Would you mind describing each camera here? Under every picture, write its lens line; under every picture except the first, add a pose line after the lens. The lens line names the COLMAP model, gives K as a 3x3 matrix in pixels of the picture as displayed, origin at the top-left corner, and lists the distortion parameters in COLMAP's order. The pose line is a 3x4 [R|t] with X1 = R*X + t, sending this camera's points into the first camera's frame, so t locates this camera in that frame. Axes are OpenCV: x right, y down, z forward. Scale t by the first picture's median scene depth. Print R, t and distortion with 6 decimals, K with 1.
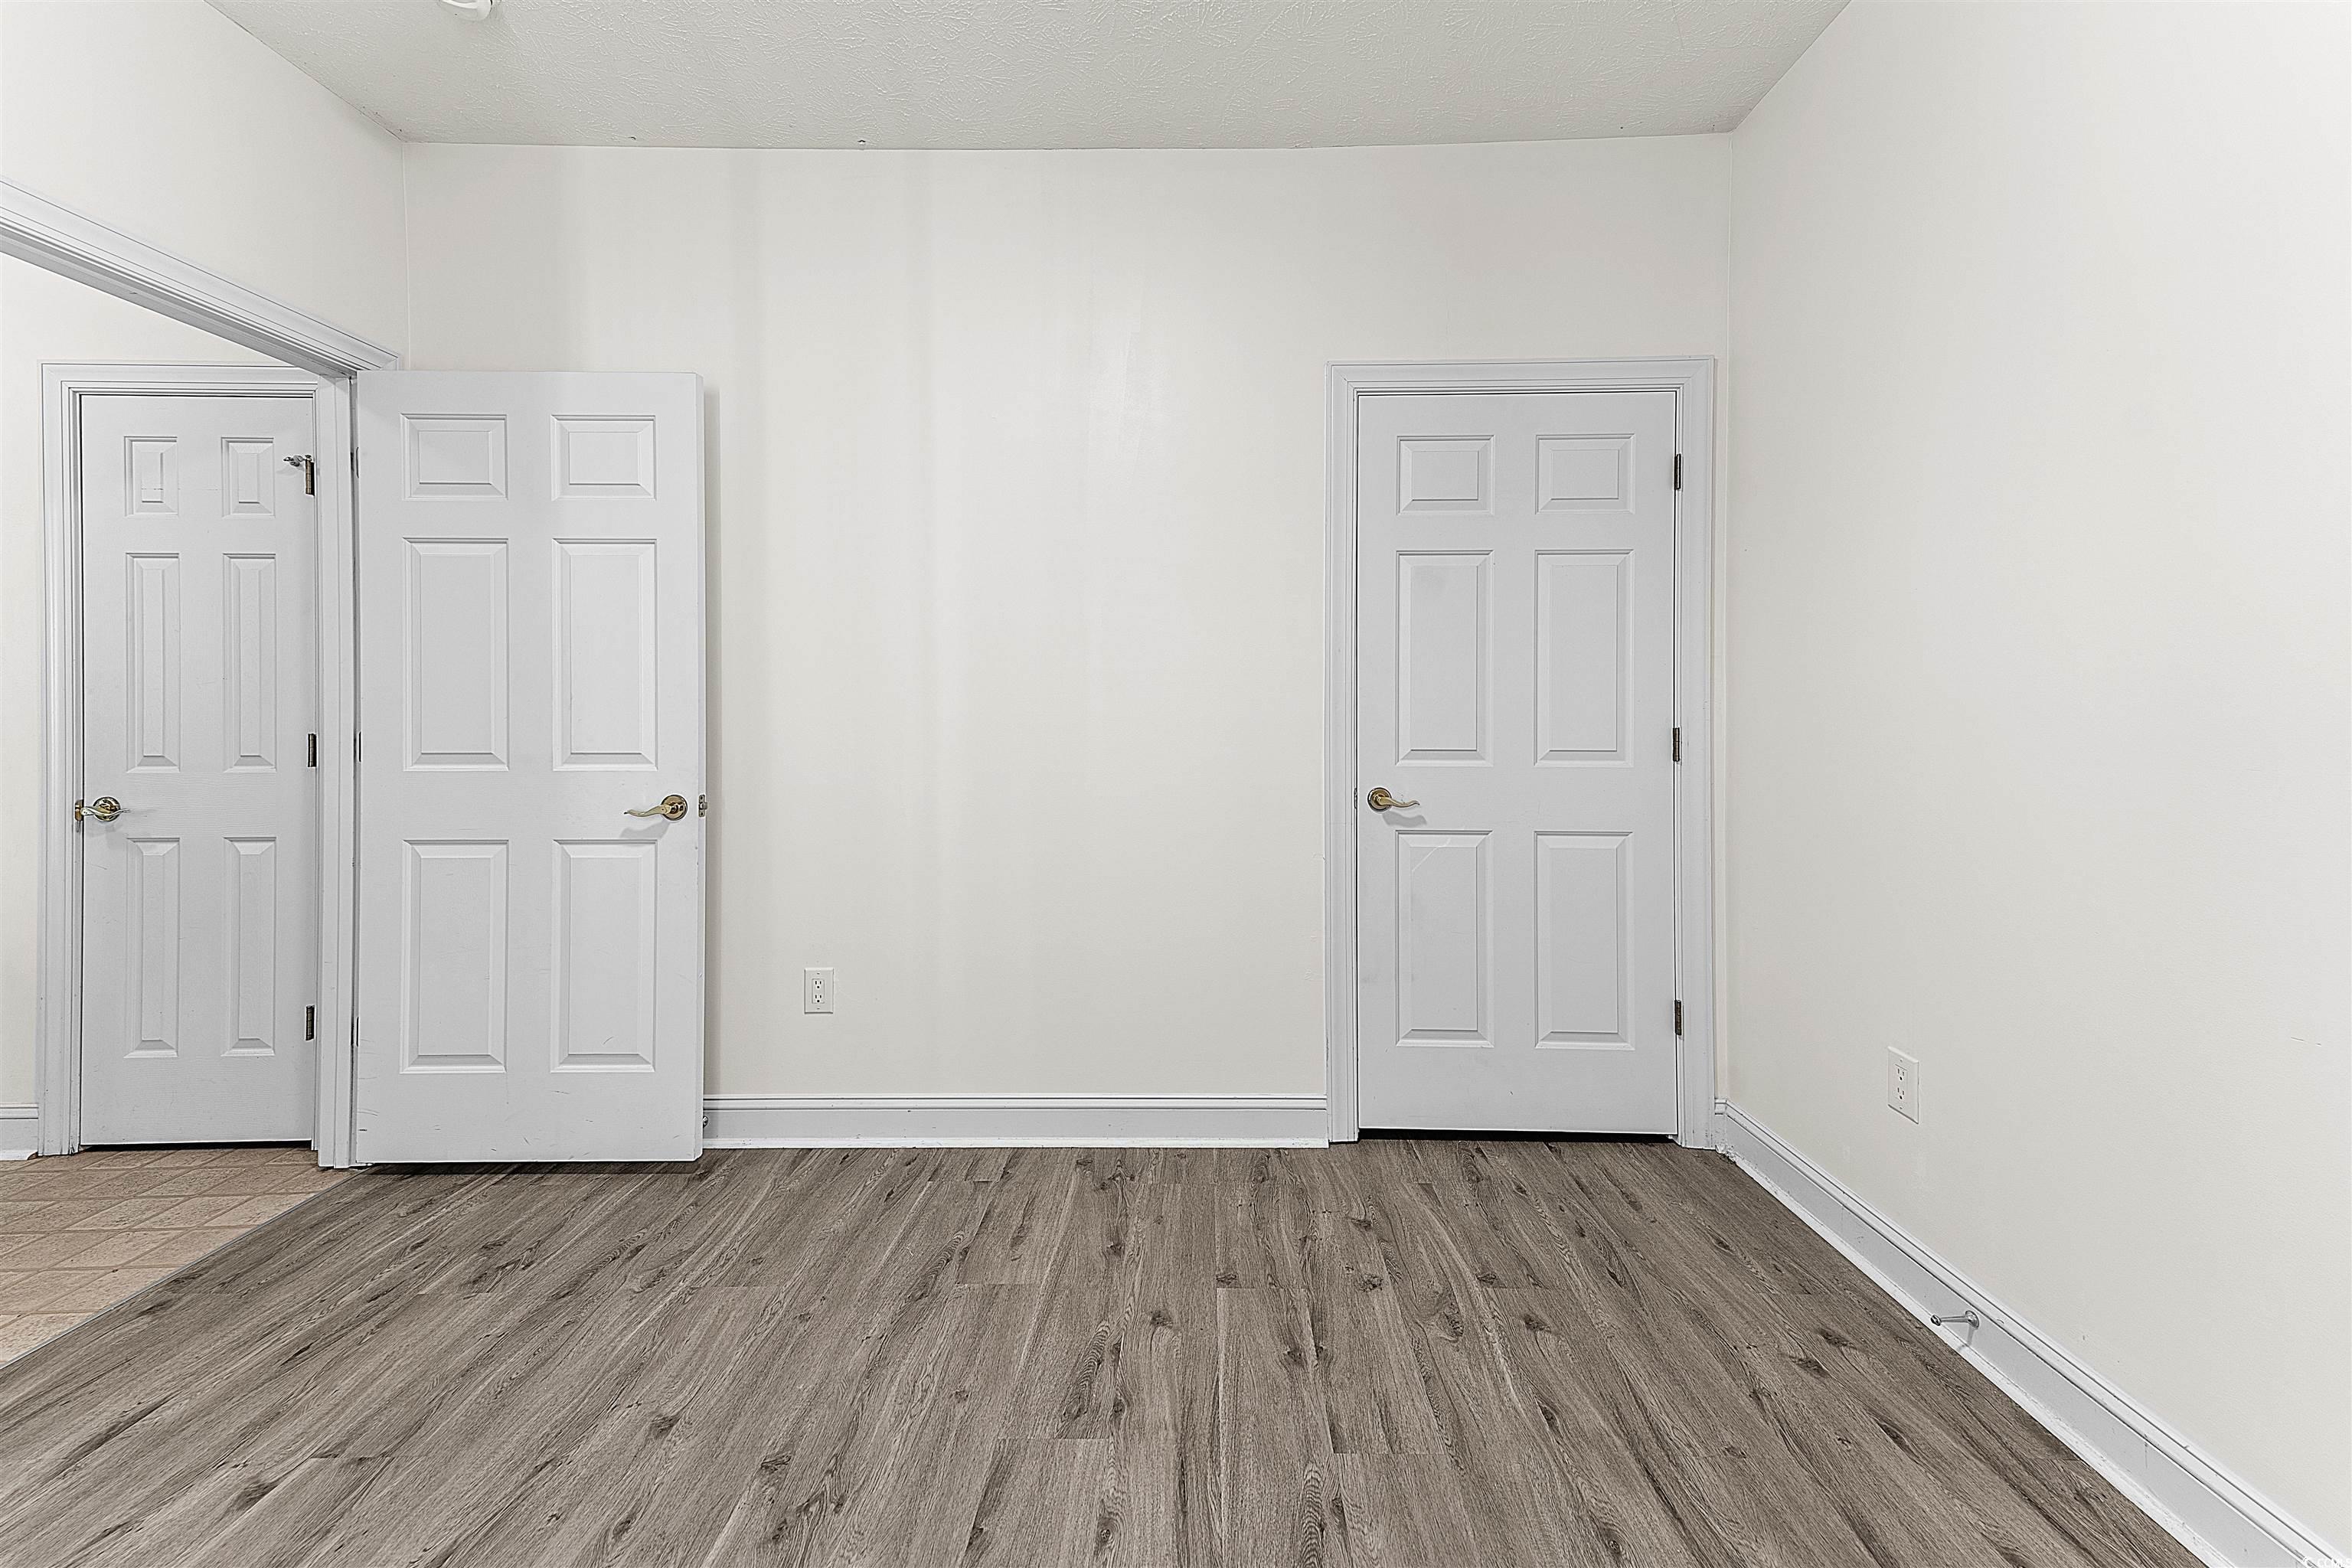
lens RADIAL K [[991.7, 0, 1175.5], [0, 991.7, 705.8], [0, 0, 1]] dist [0.043619, -0.008829]
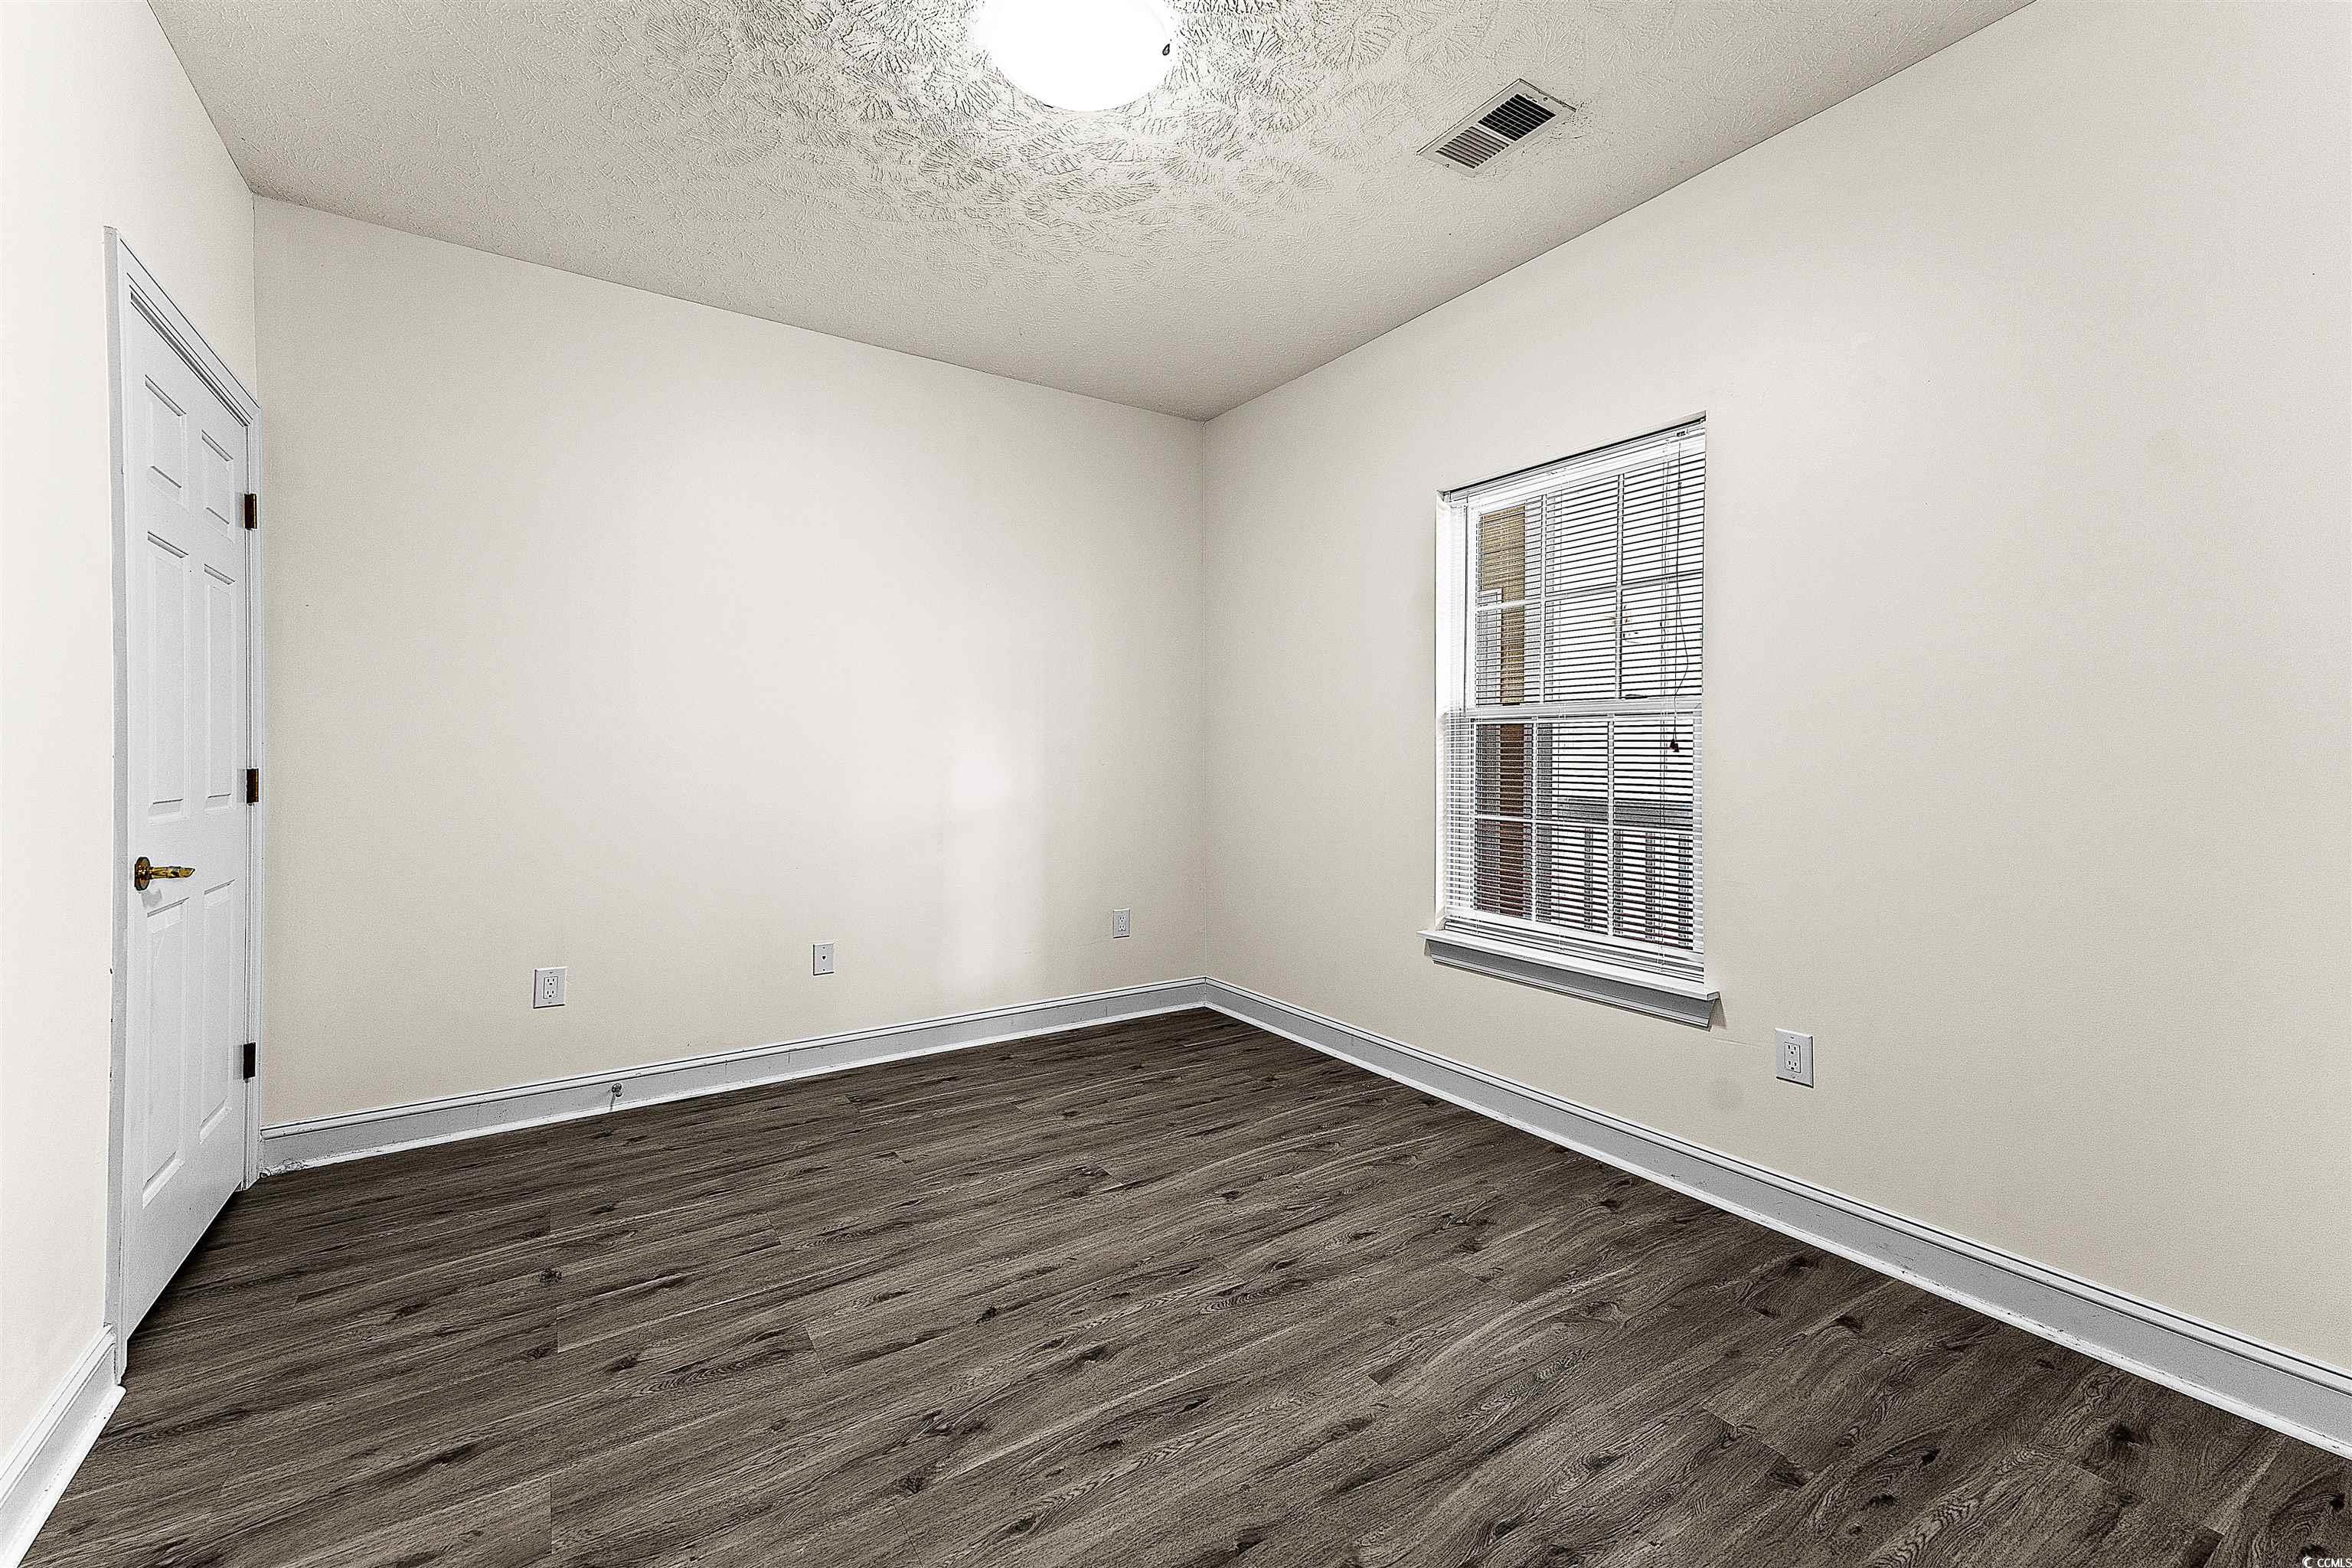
lens RADIAL K [[933.7, 0, 1168.4], [0, 933.7, 737.8], [0, 0, 1]] dist [0.001157, 0.000103]
pose [[-0.574280, 0.015820, 0.818506, -1.144181], [-0.003463, 0.999757, -0.021752, 0.012964], [-0.818652, -0.015326, -0.574086, 1.159773]]
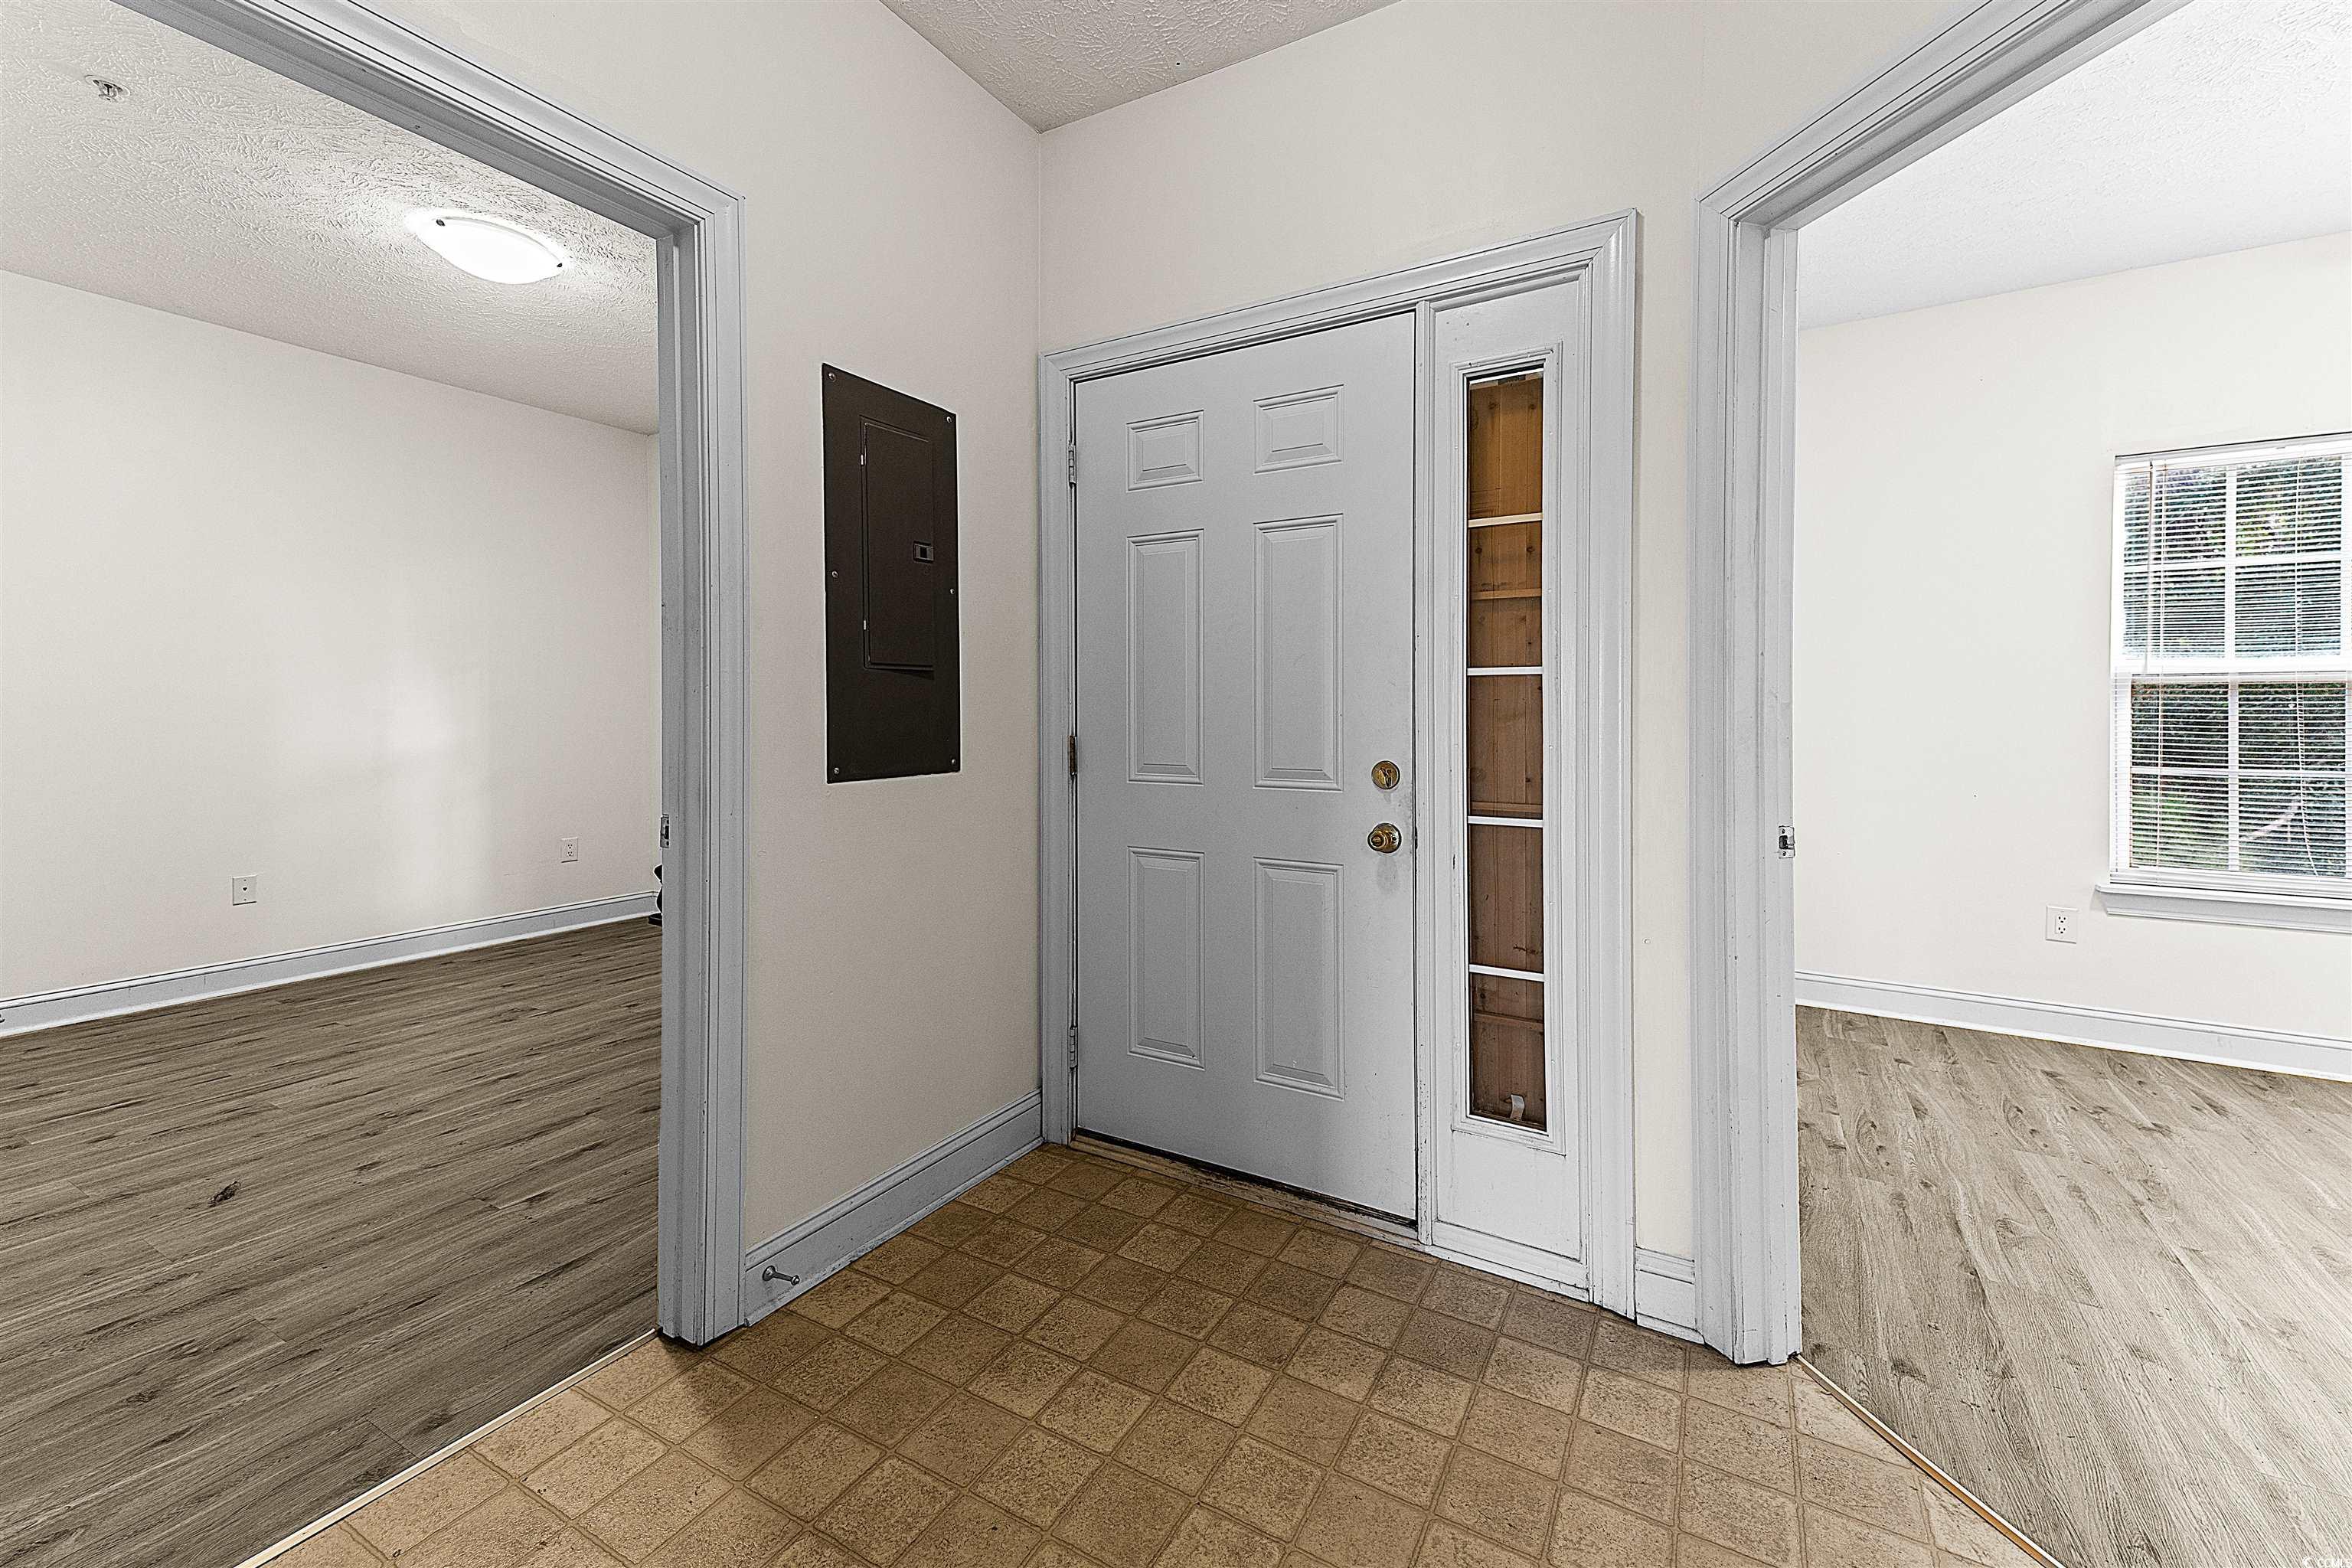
lens RADIAL K [[991.7, 0, 1175.5], [0, 991.7, 705.8], [0, 0, 1]] dist [0.043619, -0.008829]
pose [[-0.868948, 0.000384, 0.494903, -2.150013], [-0.002894, 0.999979, -0.005856, 0.006530], [-0.494895, -0.006521, -0.868928, 1.602642]]
